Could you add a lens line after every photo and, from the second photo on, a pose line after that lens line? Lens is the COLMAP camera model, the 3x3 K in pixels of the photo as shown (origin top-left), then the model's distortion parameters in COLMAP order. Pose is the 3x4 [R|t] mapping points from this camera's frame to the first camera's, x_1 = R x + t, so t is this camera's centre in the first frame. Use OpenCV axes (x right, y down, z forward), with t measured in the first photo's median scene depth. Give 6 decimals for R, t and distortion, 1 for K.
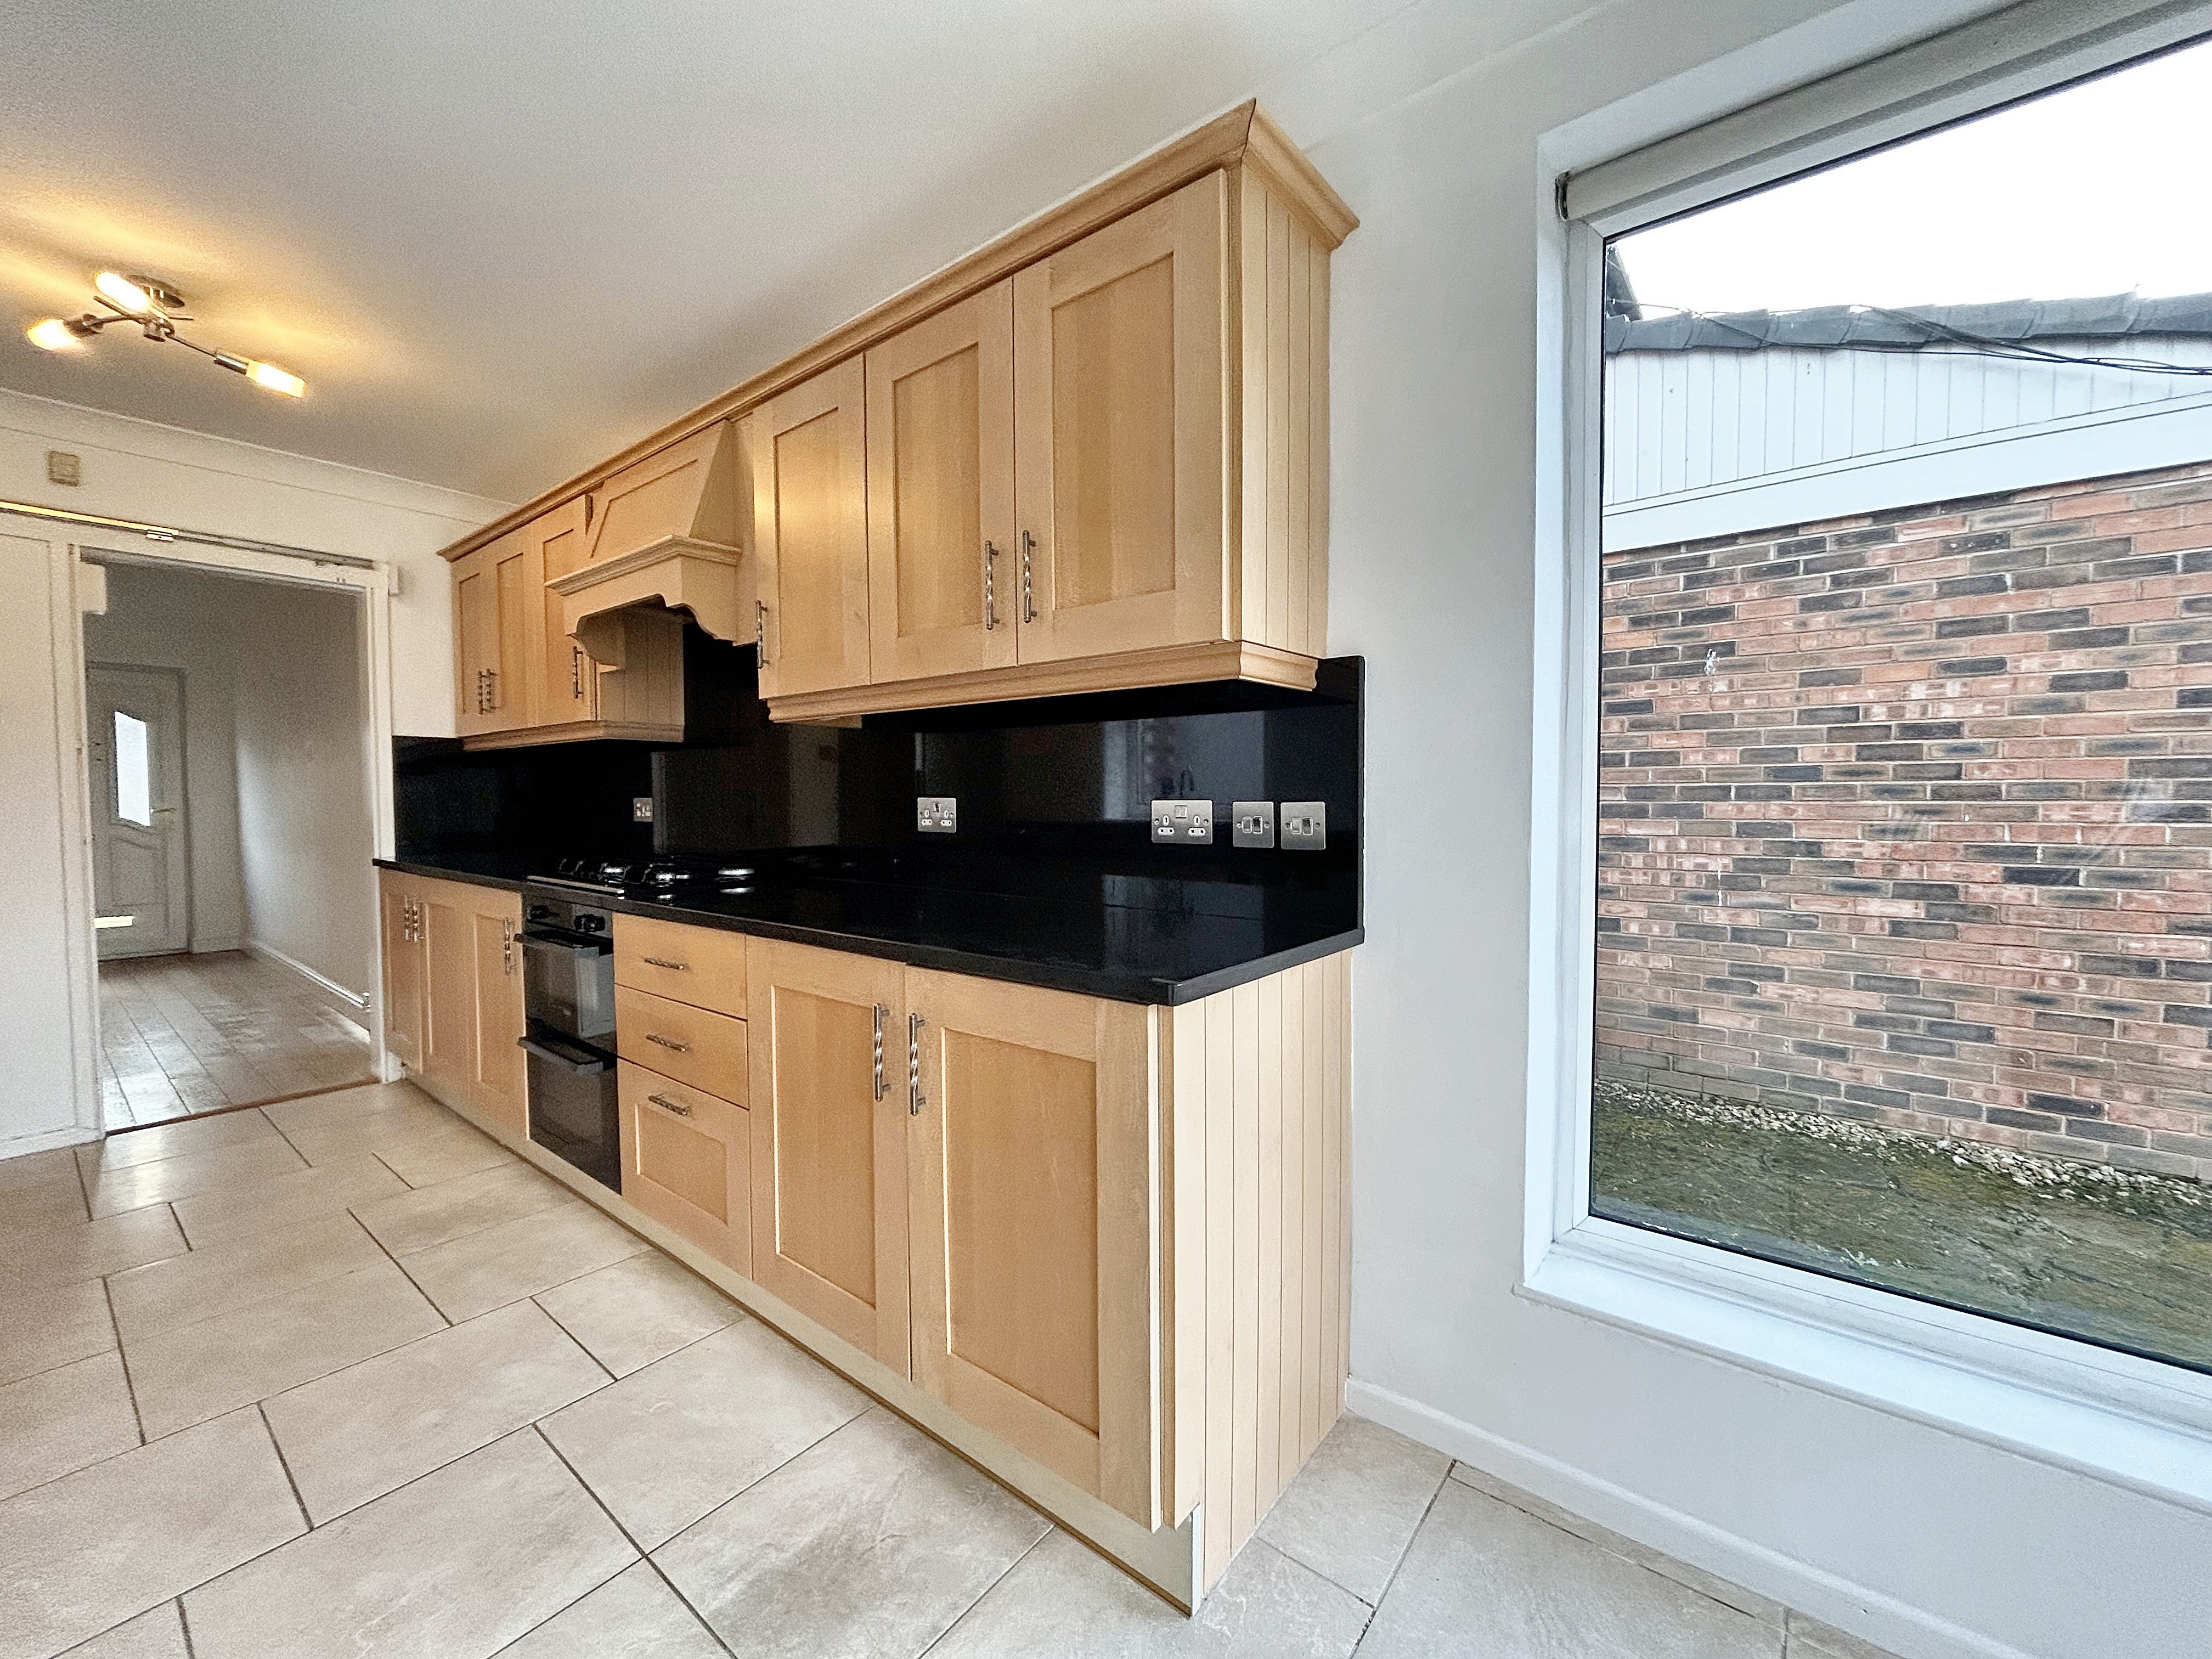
lens RADIAL K [[889.8, 0, 1105.6], [0, 889.8, 826.3], [0, 0, 1]] dist [-0.003709, -0.000689]
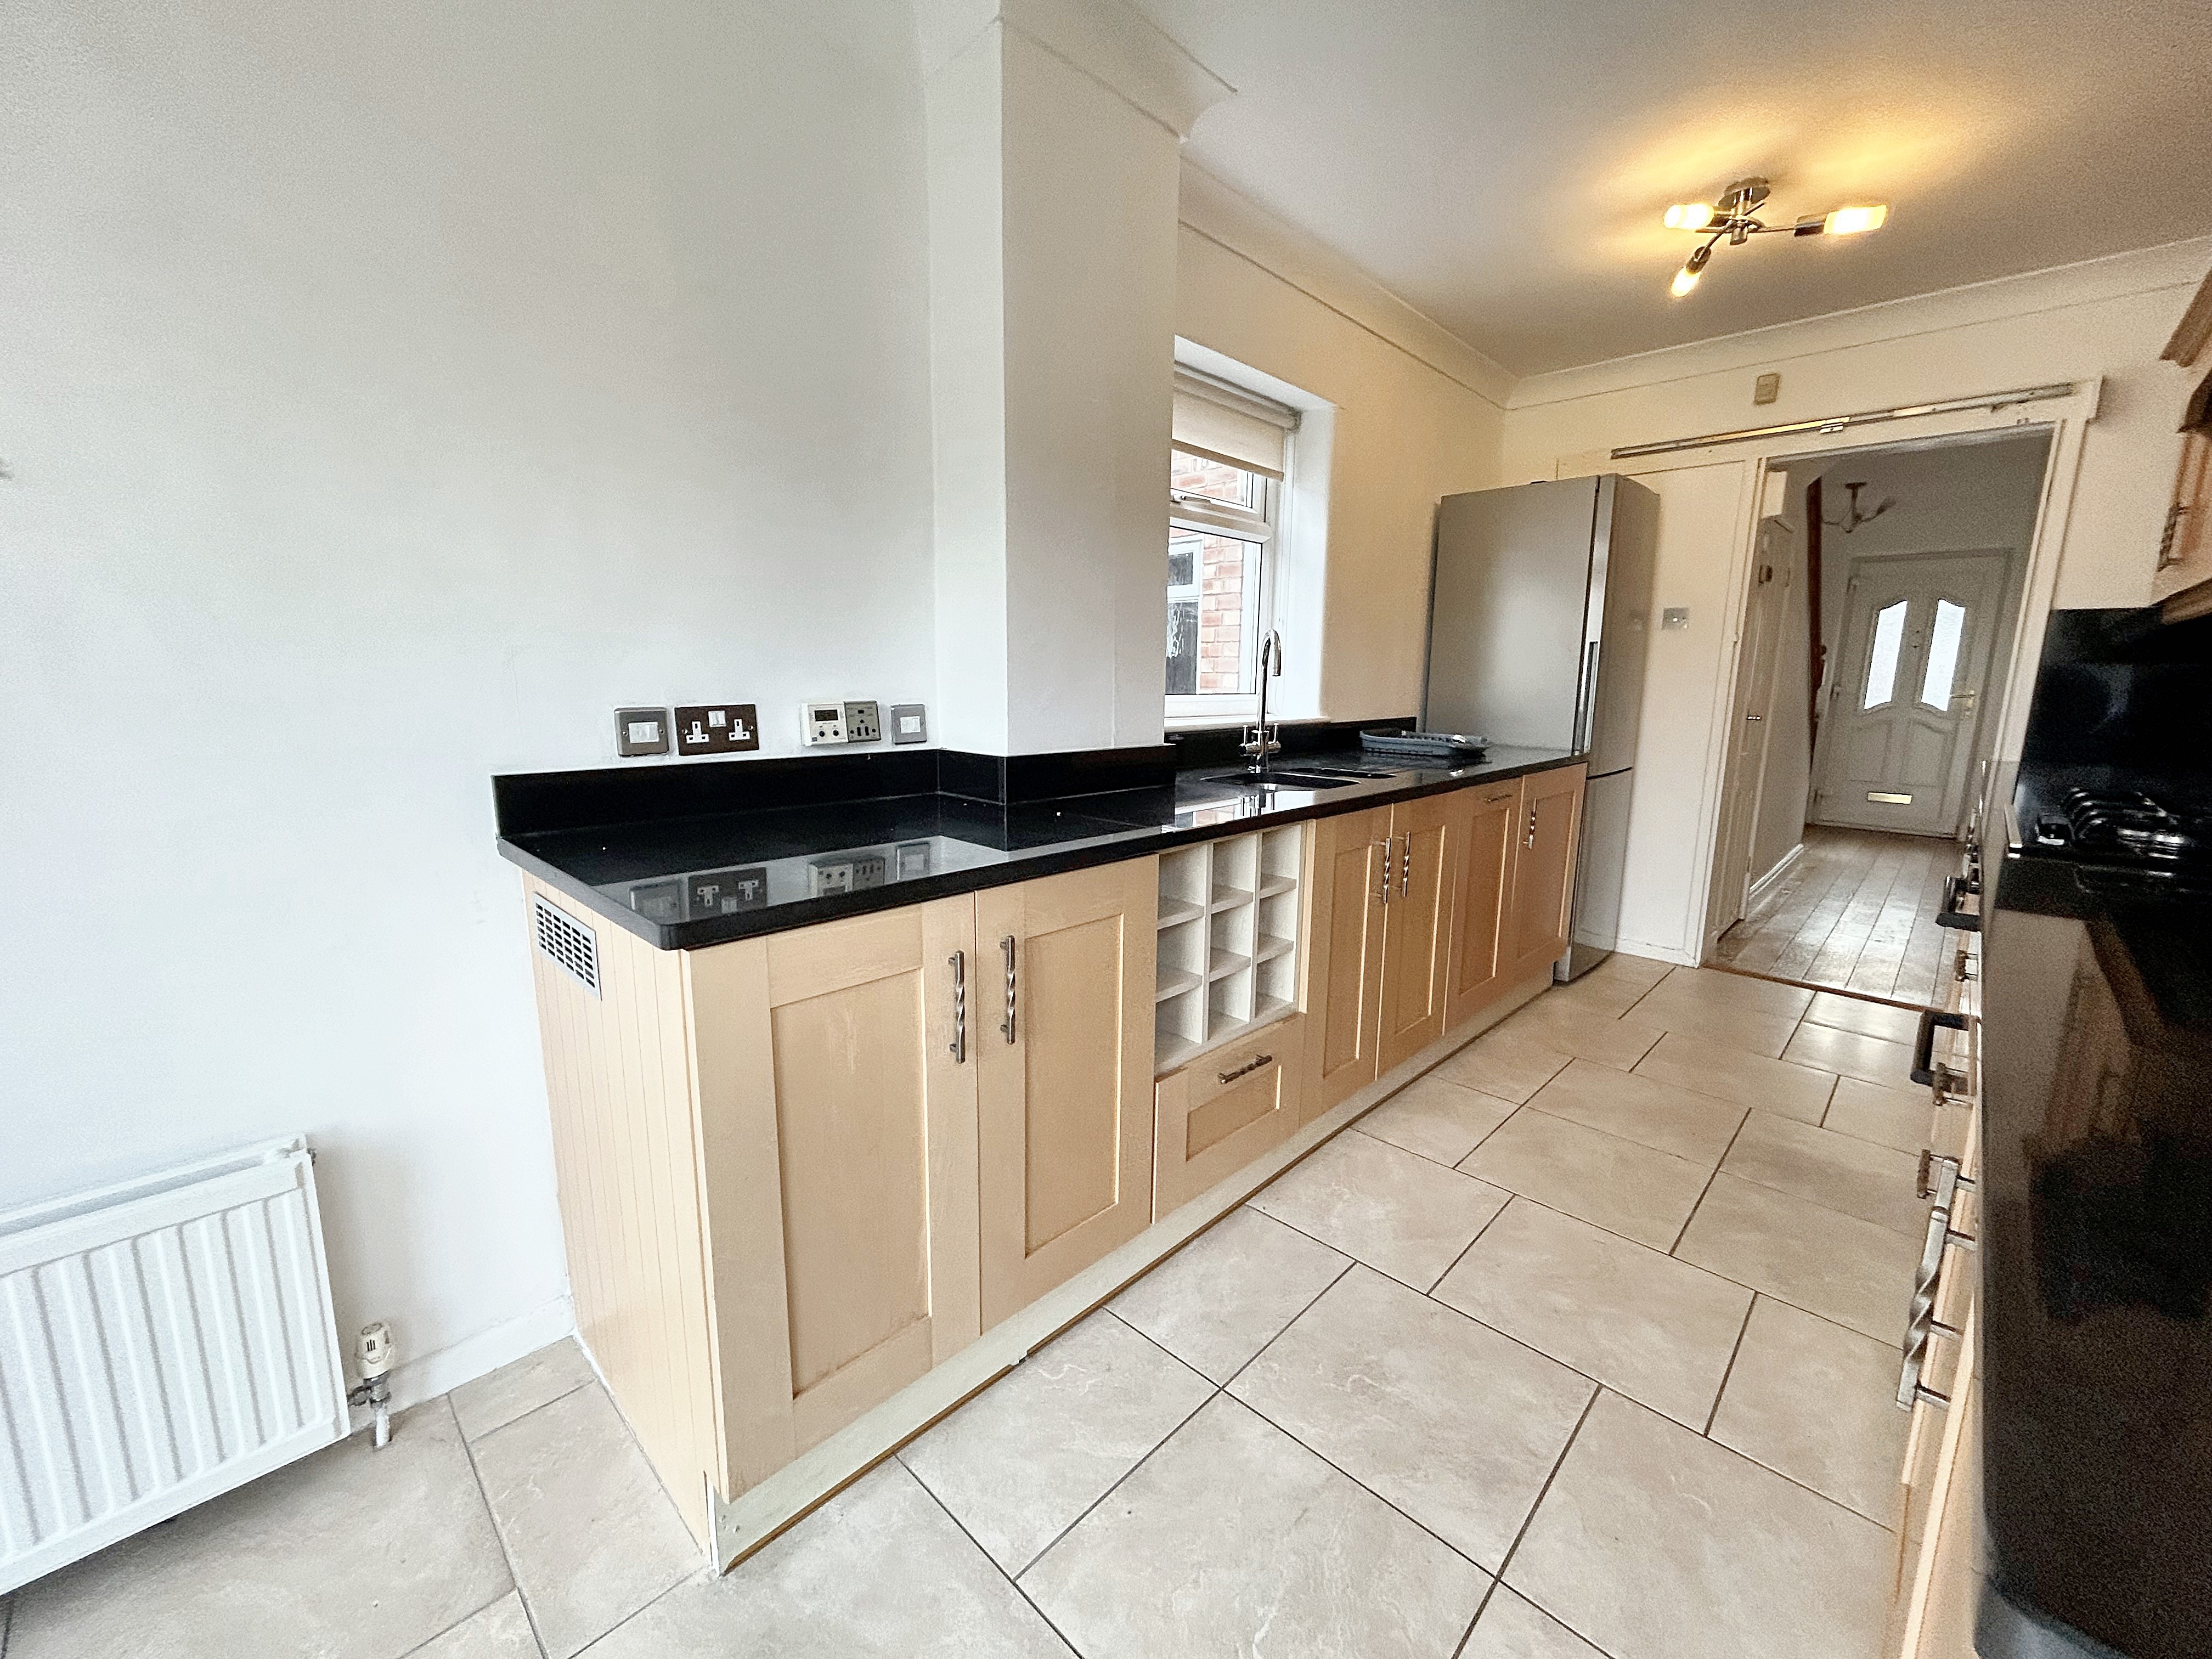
lens RADIAL K [[889.8, 0, 1111.5], [0, 889.8, 822.1], [0, 0, 1]] dist [-0.003709, -0.000689]
pose [[-0.105061, 0.166526, -0.980424, 0.124889], [-0.043277, 0.984180, 0.171802, -0.019194], [0.993524, 0.060480, -0.096193, 0.335993]]
